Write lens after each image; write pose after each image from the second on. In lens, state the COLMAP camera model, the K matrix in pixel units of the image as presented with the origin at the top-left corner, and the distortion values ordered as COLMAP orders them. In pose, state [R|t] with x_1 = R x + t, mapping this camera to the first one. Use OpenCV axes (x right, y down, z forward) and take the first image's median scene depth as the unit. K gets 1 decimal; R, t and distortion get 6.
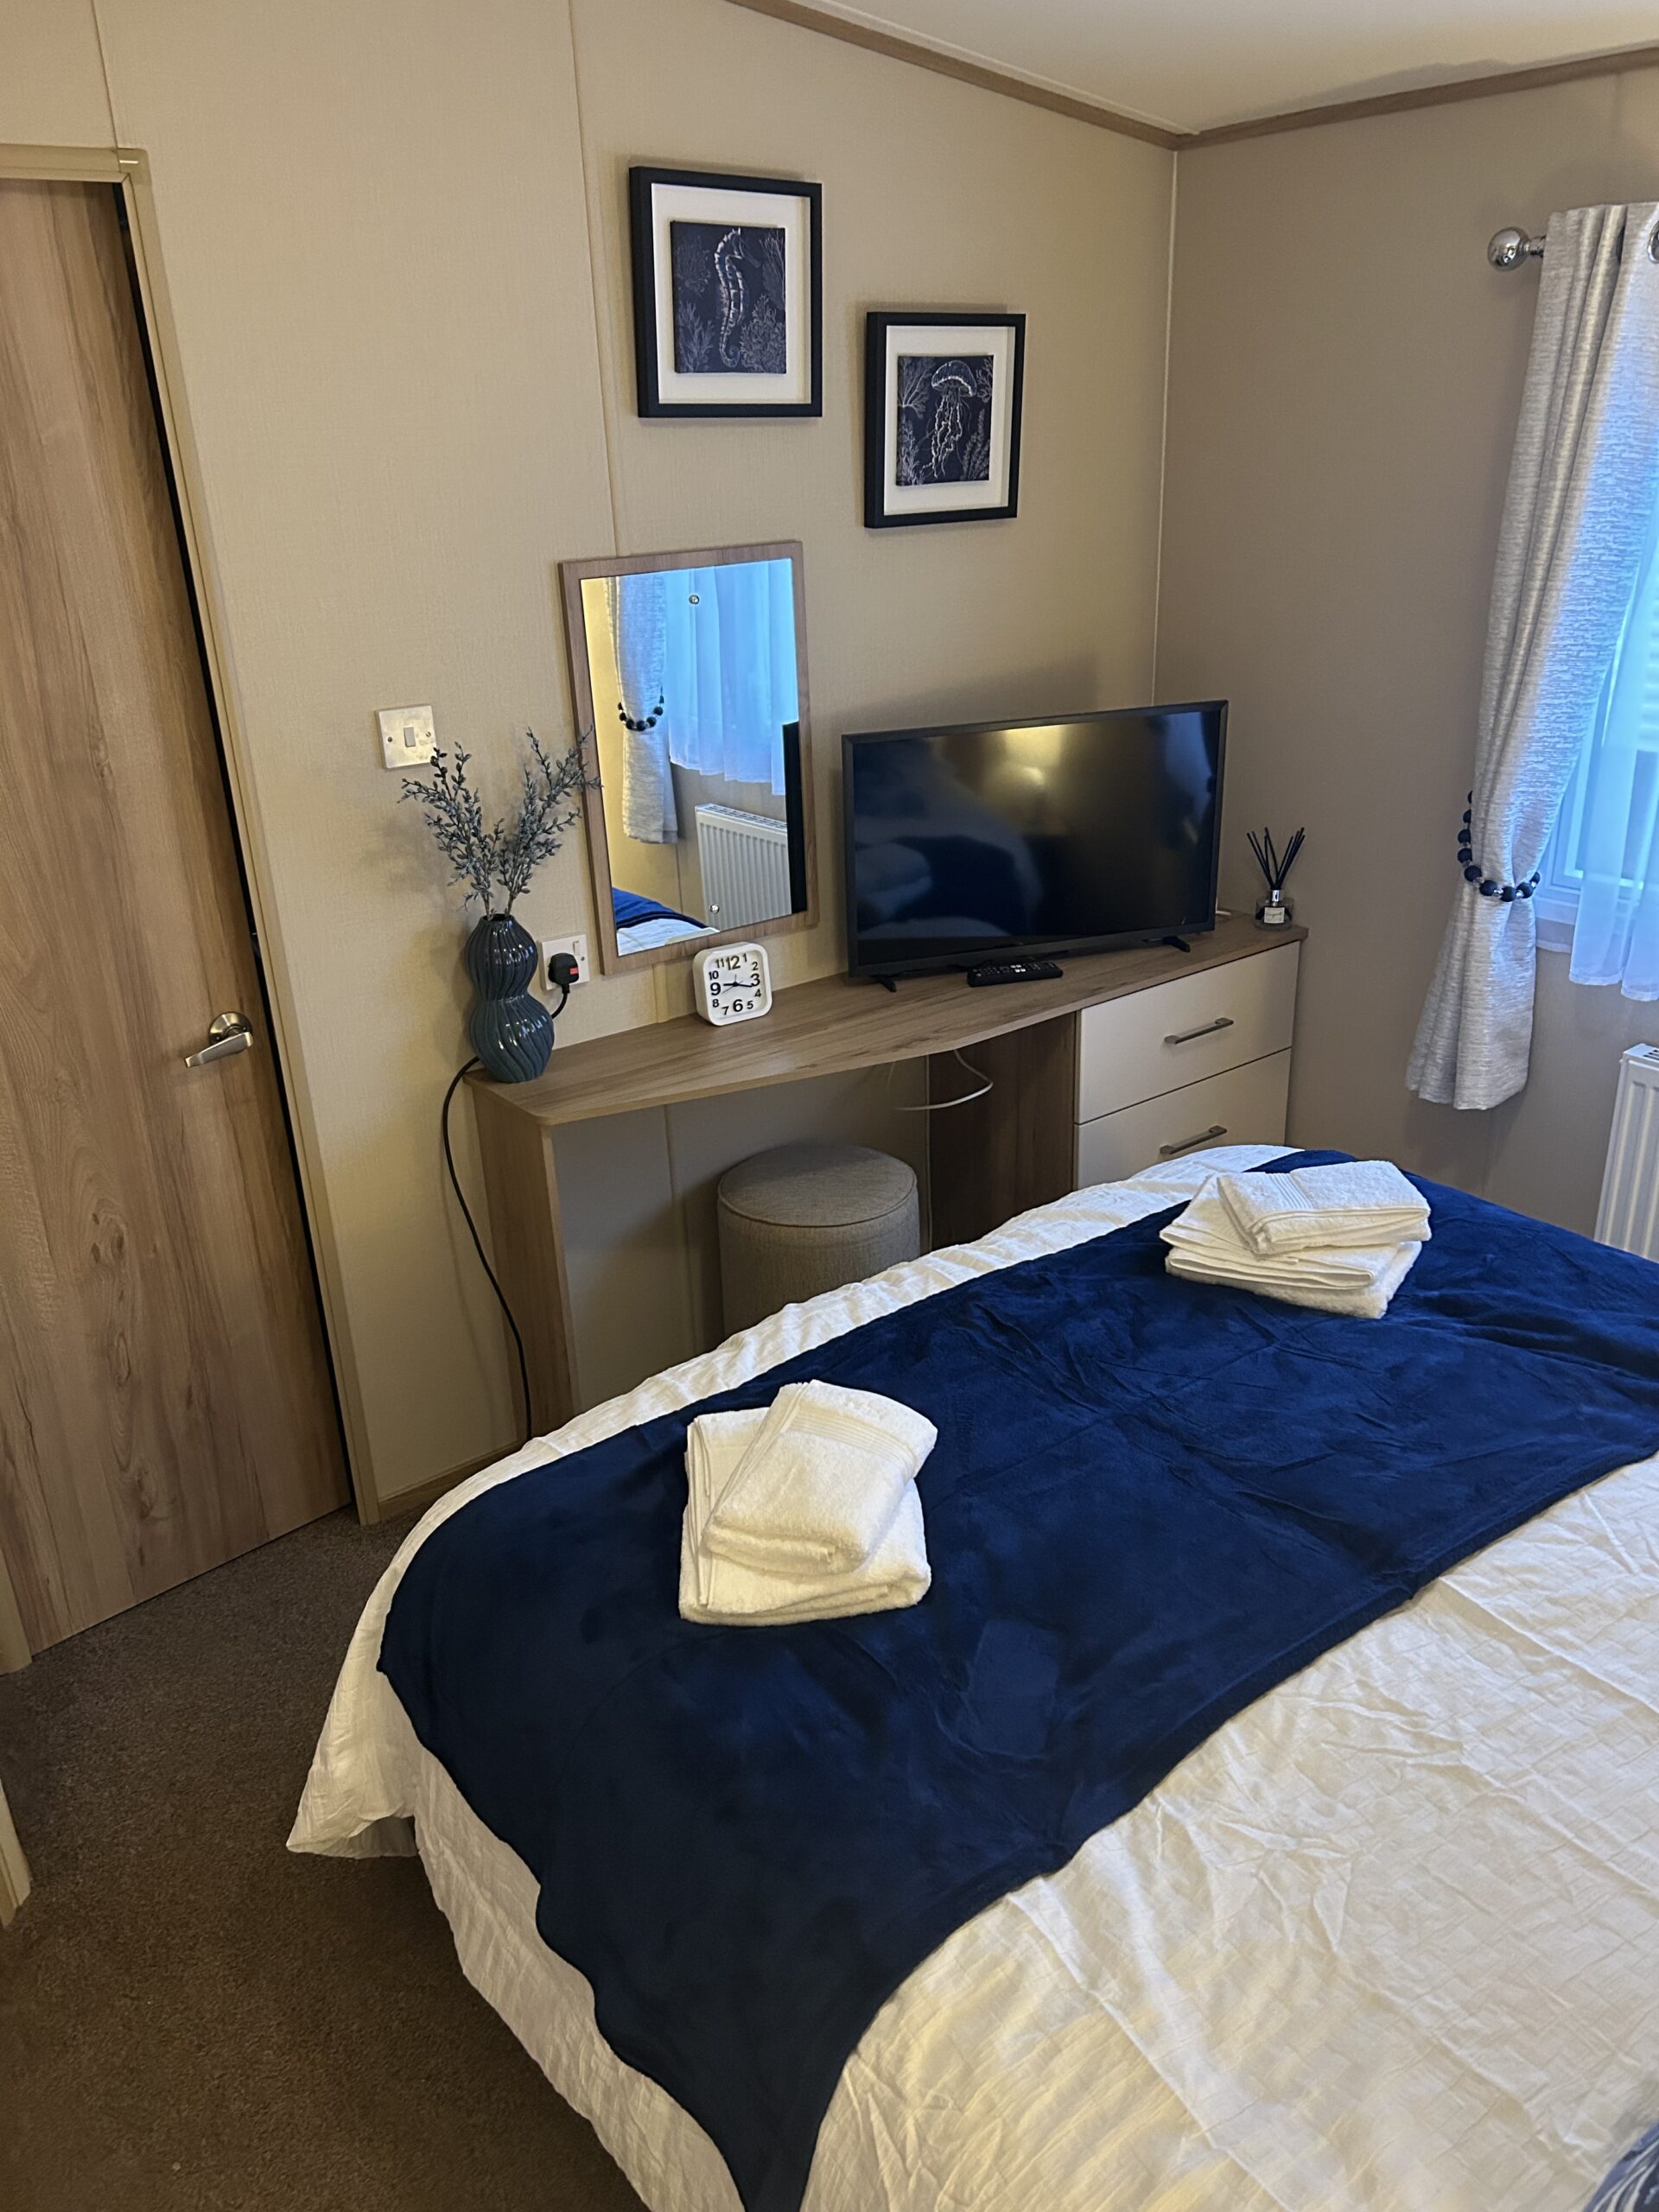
lens RADIAL K [[1634.1, 0, 818.8], [0, 1634.1, 1107.1], [0, 0, 1]] dist [0.005579, 0.006516]
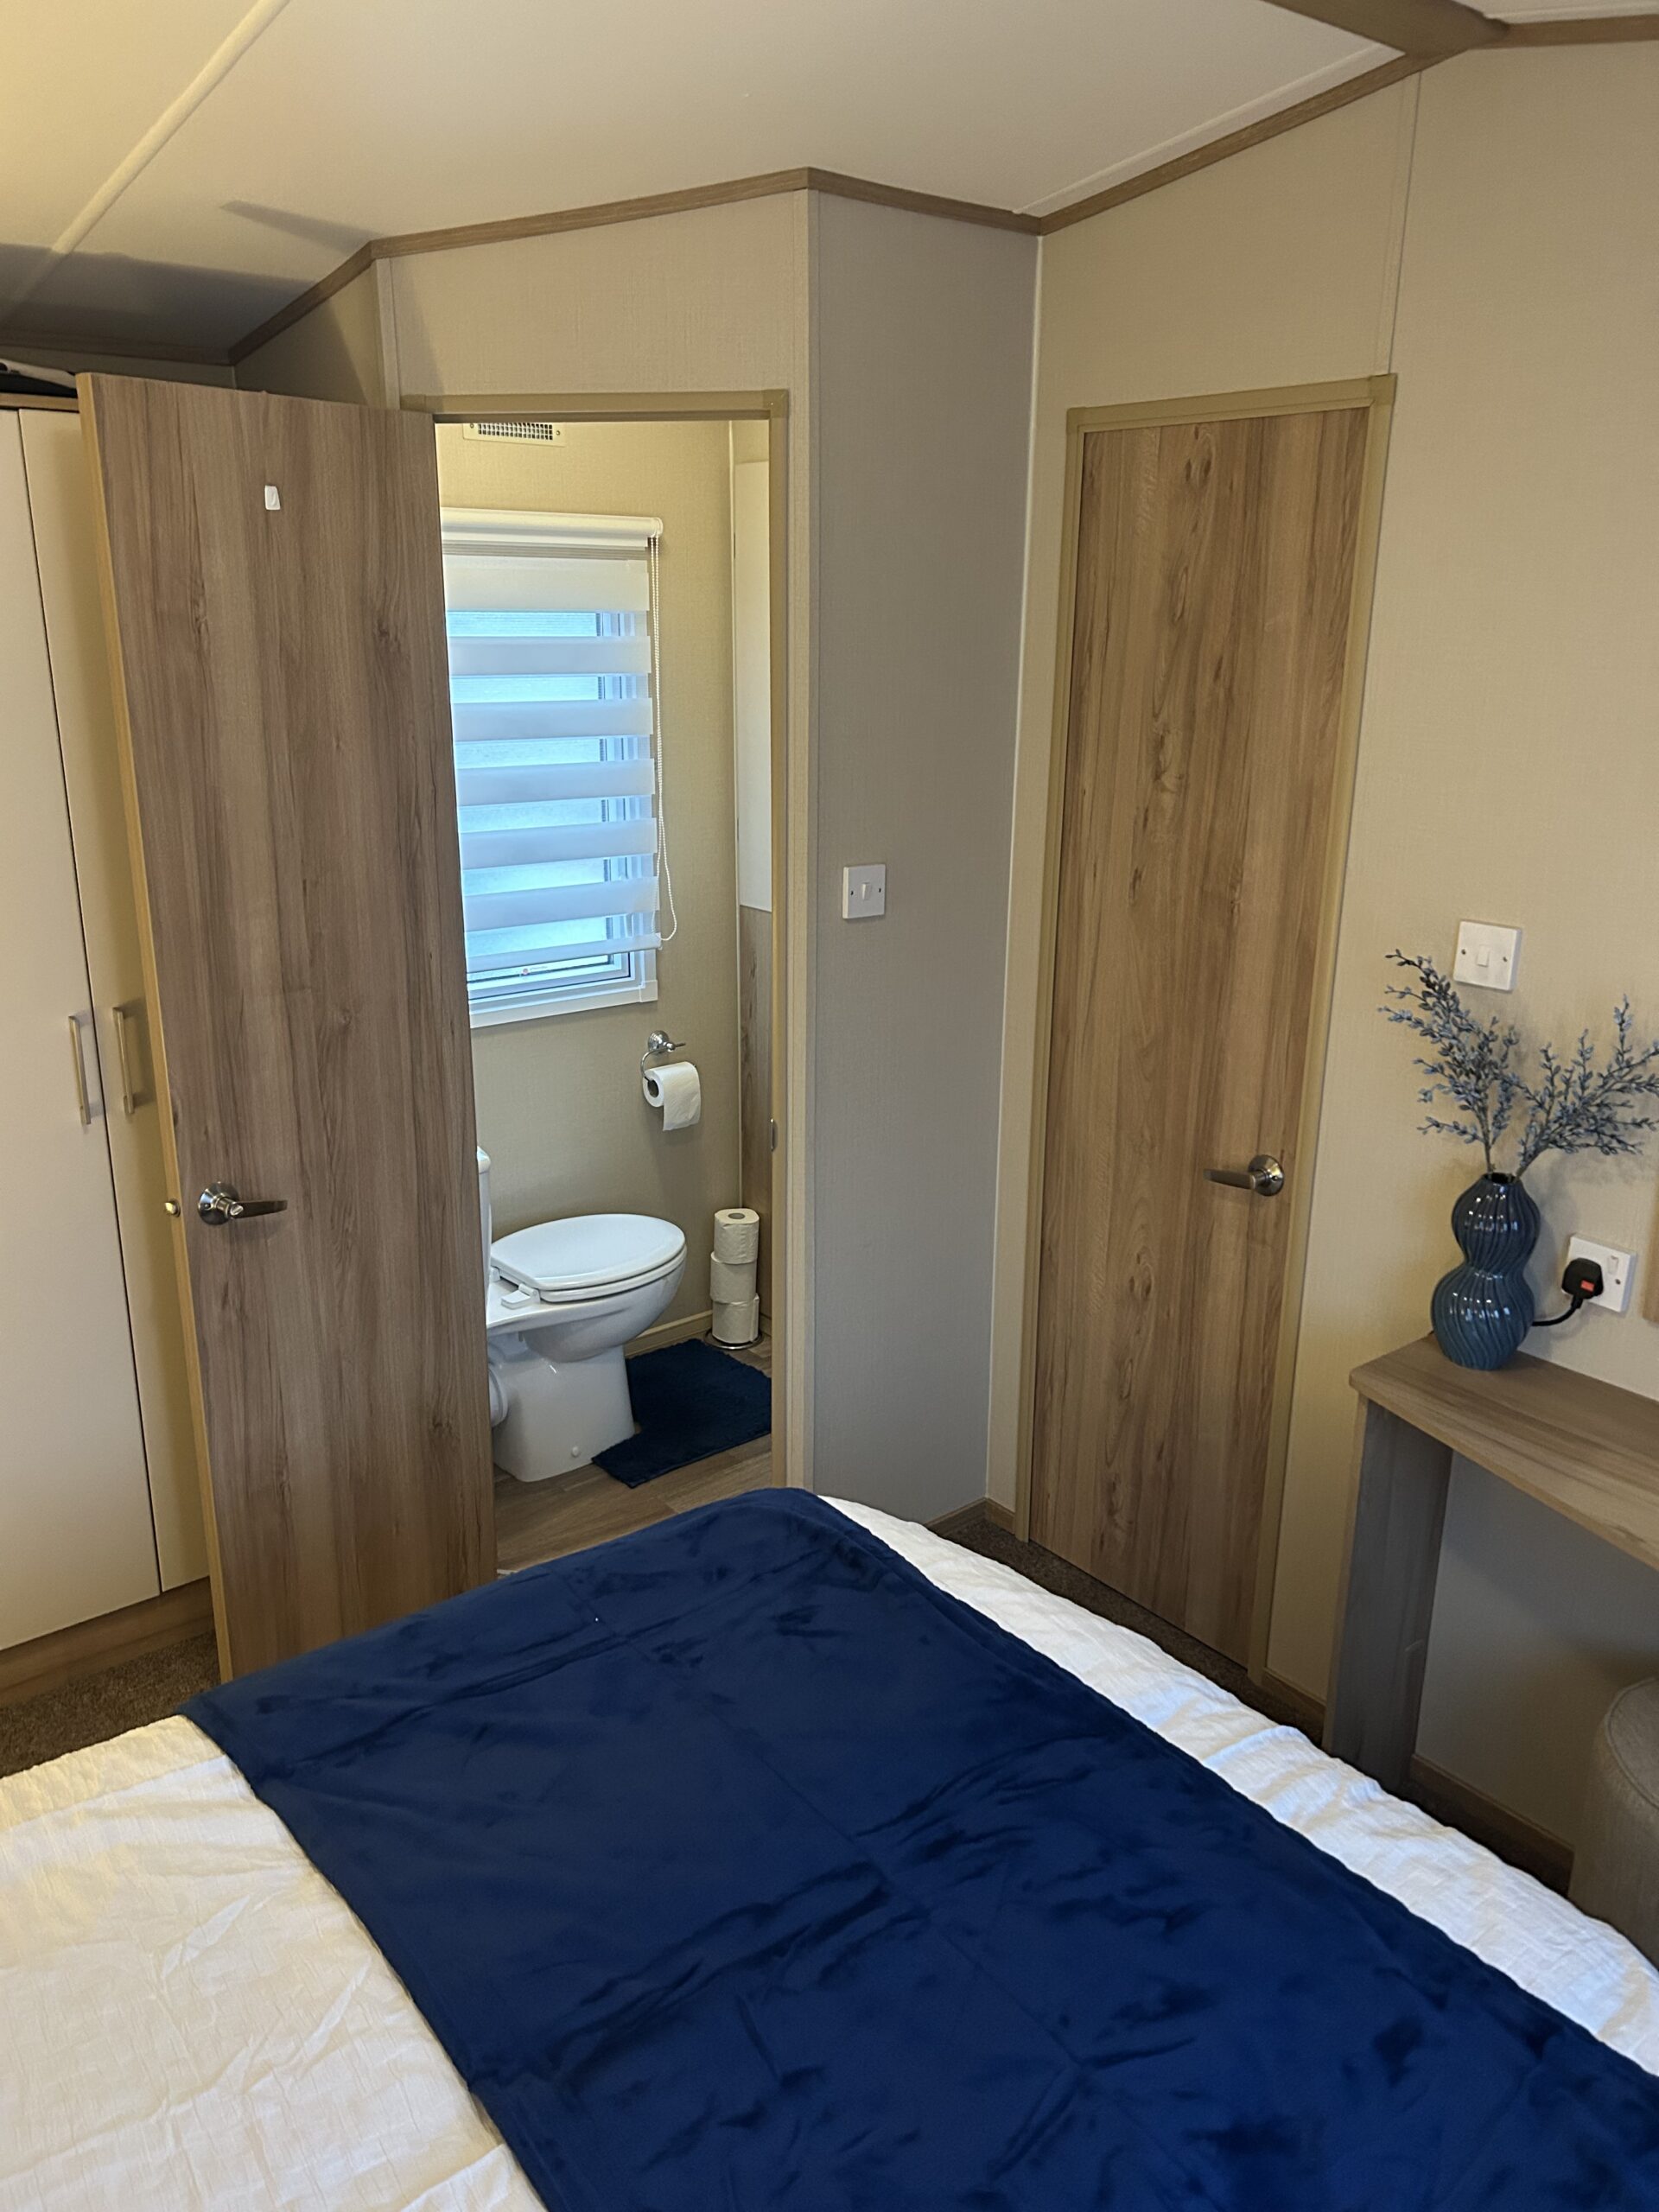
lens RADIAL K [[1634.1, 0, 818.8], [0, 1634.1, 1107.1], [0, 0, 1]] dist [0.005579, 0.006516]
pose [[0.016336, 0.309145, -0.950875, 0.628199], [-0.377610, 0.882482, 0.280422, -0.265279], [0.925821, 0.354479, 0.131153, 0.569101]]
